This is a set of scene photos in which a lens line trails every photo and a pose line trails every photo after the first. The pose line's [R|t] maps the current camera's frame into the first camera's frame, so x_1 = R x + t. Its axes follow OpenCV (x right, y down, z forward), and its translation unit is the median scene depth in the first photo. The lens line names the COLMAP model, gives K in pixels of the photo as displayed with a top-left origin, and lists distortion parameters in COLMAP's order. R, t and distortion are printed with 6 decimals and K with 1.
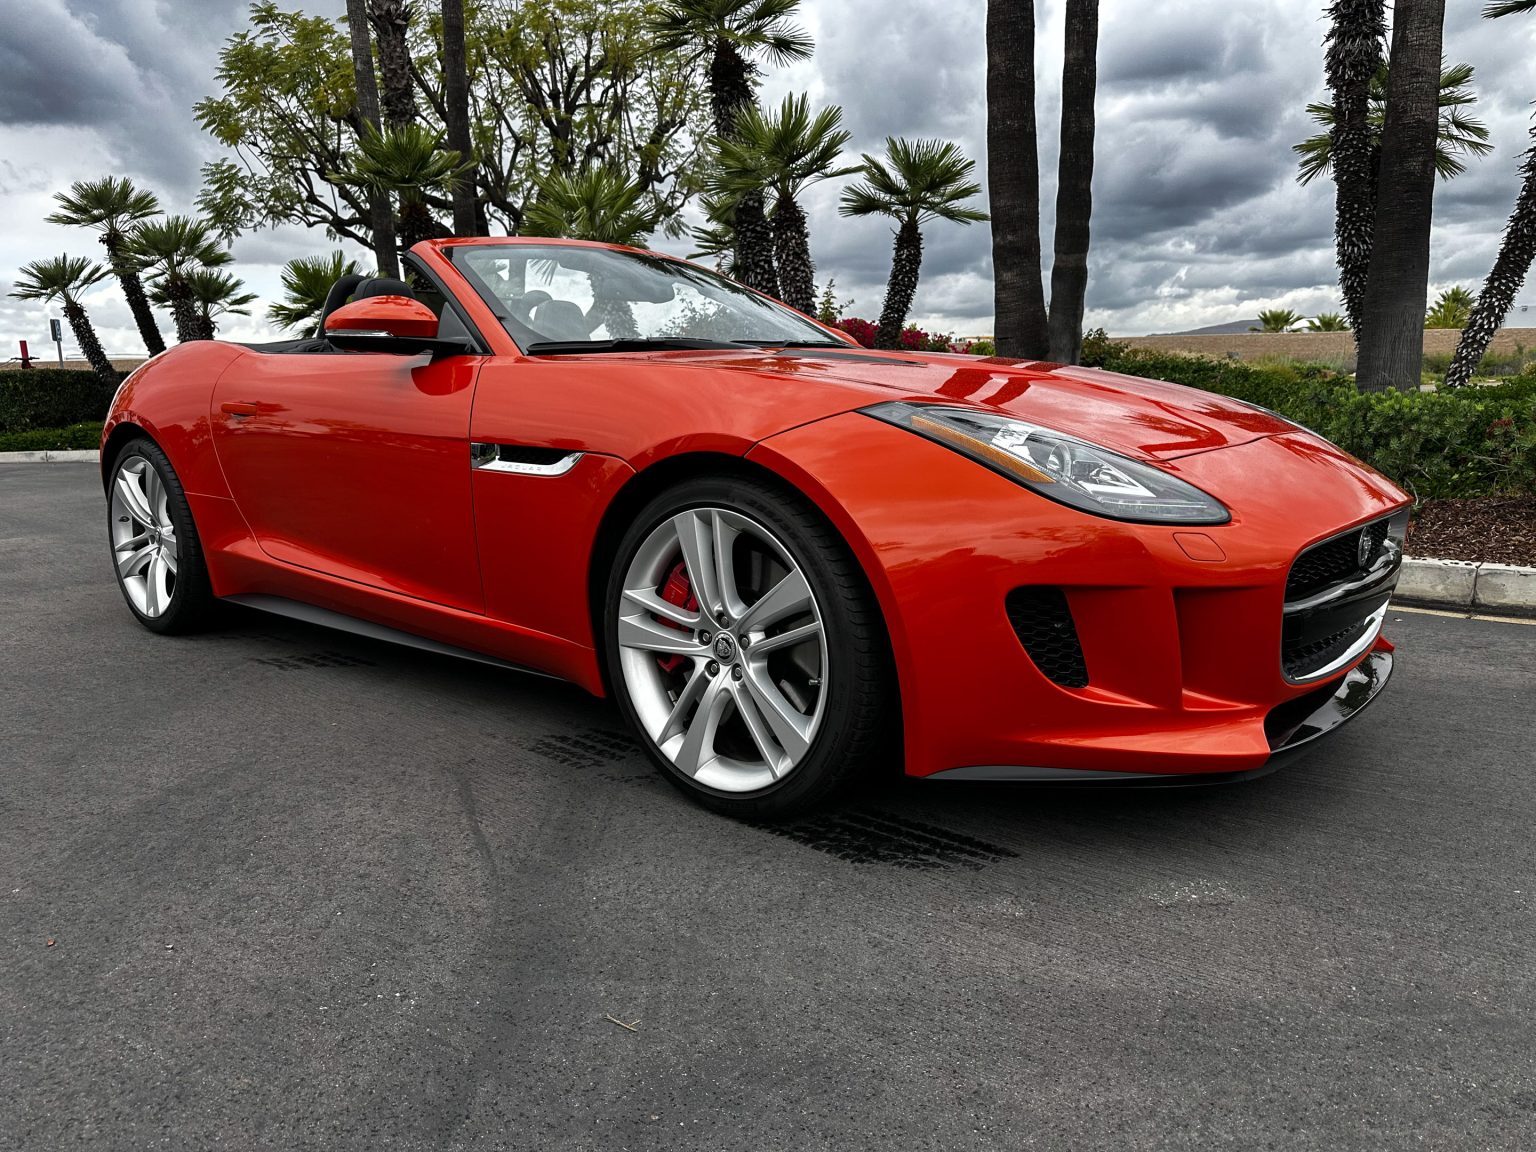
lens RADIAL K [[1090.8, 0, 777.5], [0, 1090.8, 583.7], [0, 0, 1]] dist [0.021652, -0.024624]
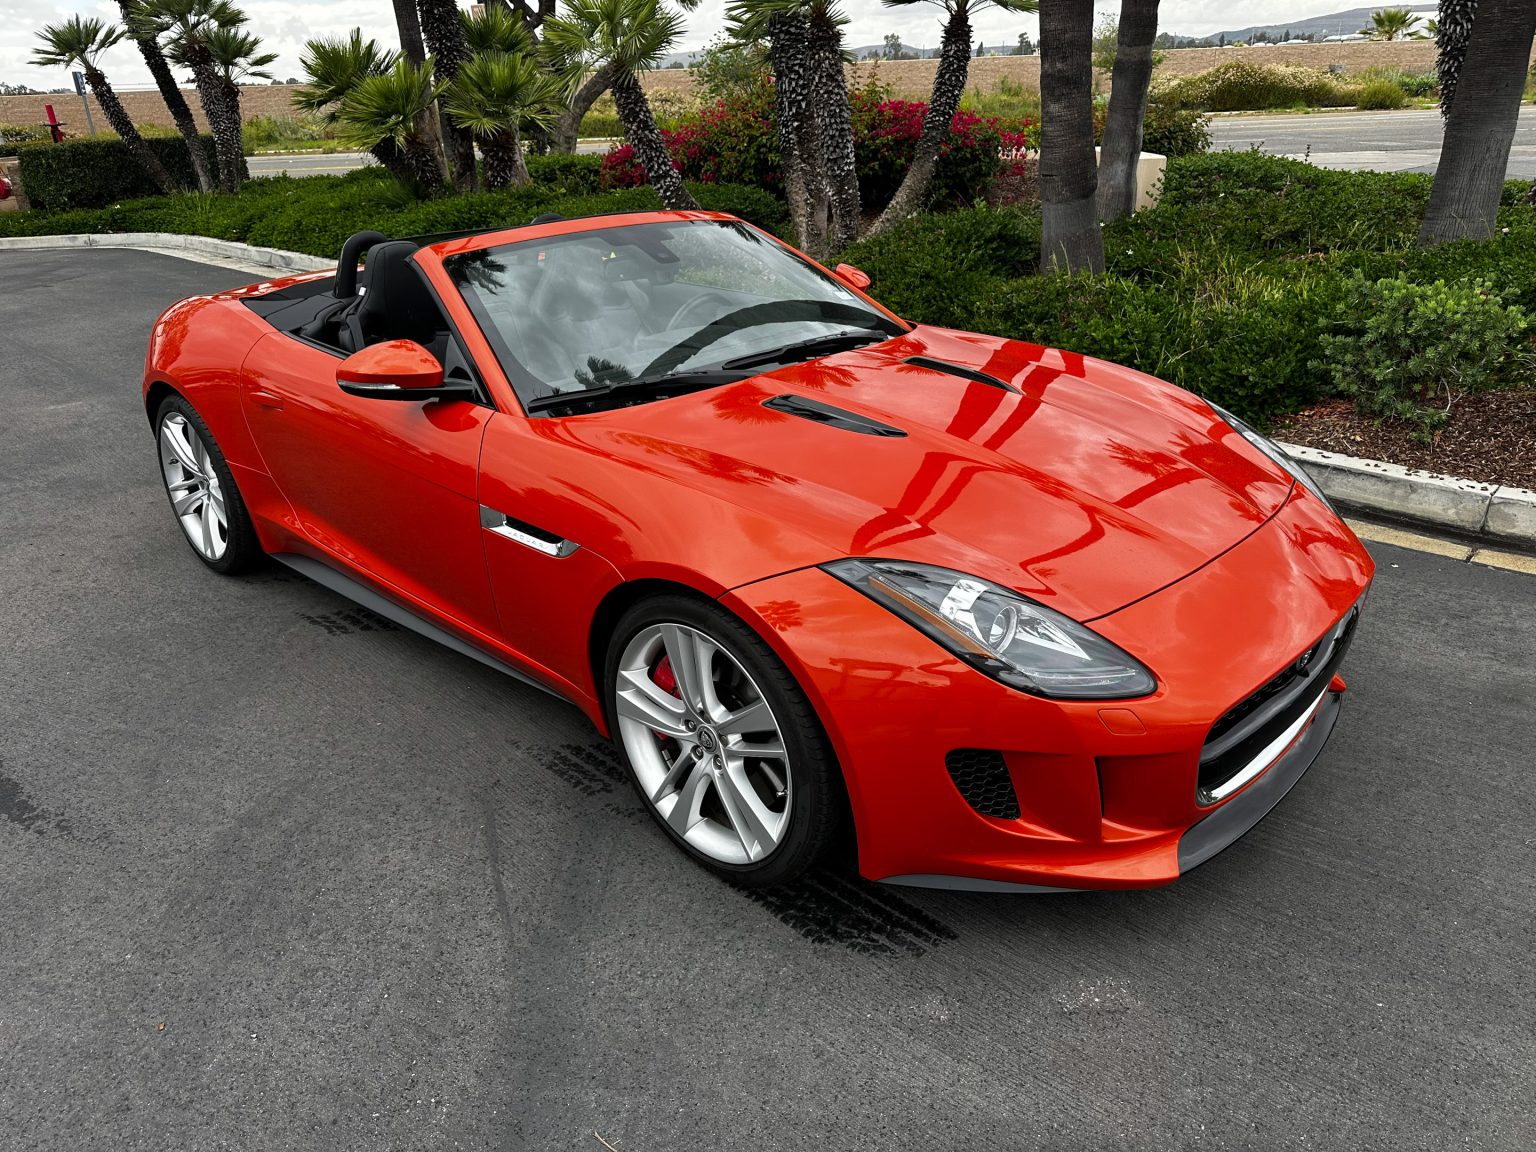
lens RADIAL K [[1090.8, 0, 770.8], [0, 1090.8, 571.5], [0, 0, 1]] dist [0.021652, -0.024624]
pose [[0.998469, 0.011088, -0.054199, 0.033366], [0.001902, 0.972249, 0.233943, -0.163735], [0.055289, -0.233688, 0.970738, -0.020368]]
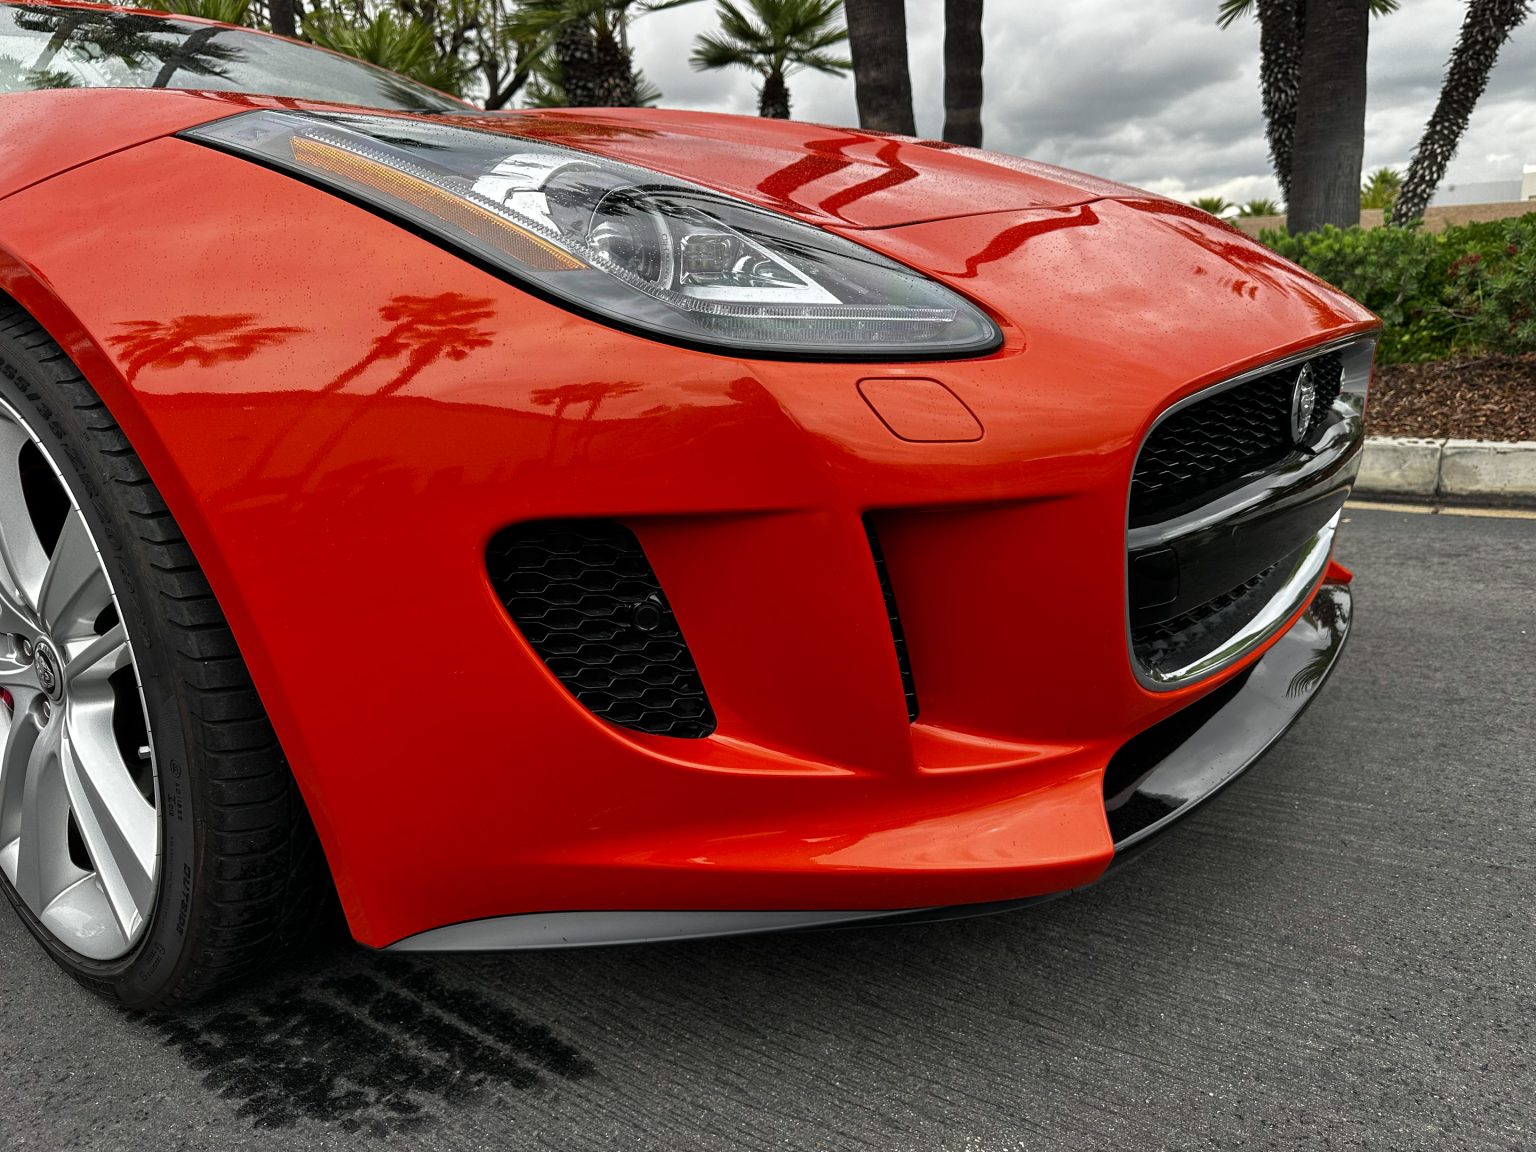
lens RADIAL K [[1090.8, 0, 773.8], [0, 1090.8, 575.5], [0, 0, 1]] dist [0.021652, -0.024624]
pose [[0.997664, -0.053390, 0.042620, 0.114642], [0.050373, 0.996347, 0.068964, -0.000603], [-0.046146, -0.066656, 0.996708, 0.216307]]
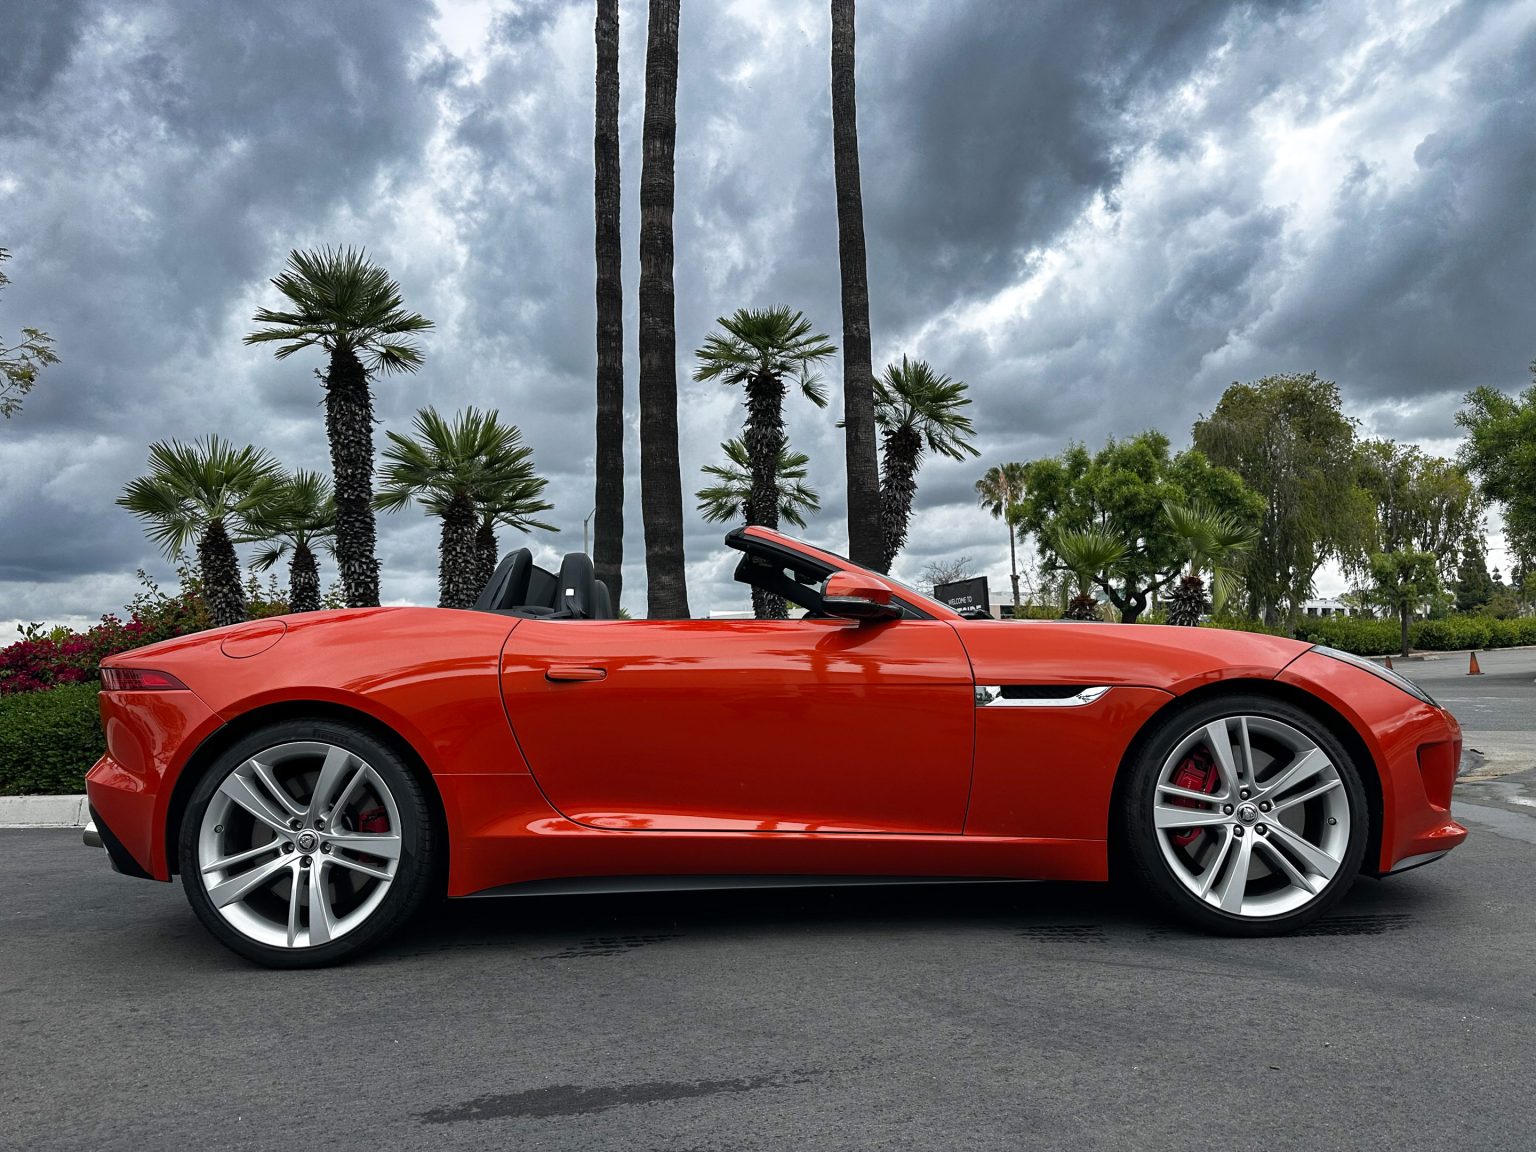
lens RADIAL K [[1090.8, 0, 771.6], [0, 1090.8, 554.2], [0, 0, 1]] dist [0.021652, -0.024624]
pose [[0.752030, 0.066237, 0.655792, -0.671308], [0.134282, 0.958676, -0.250817, 0.003286], [-0.645306, 0.276683, 0.712059, 0.116823]]
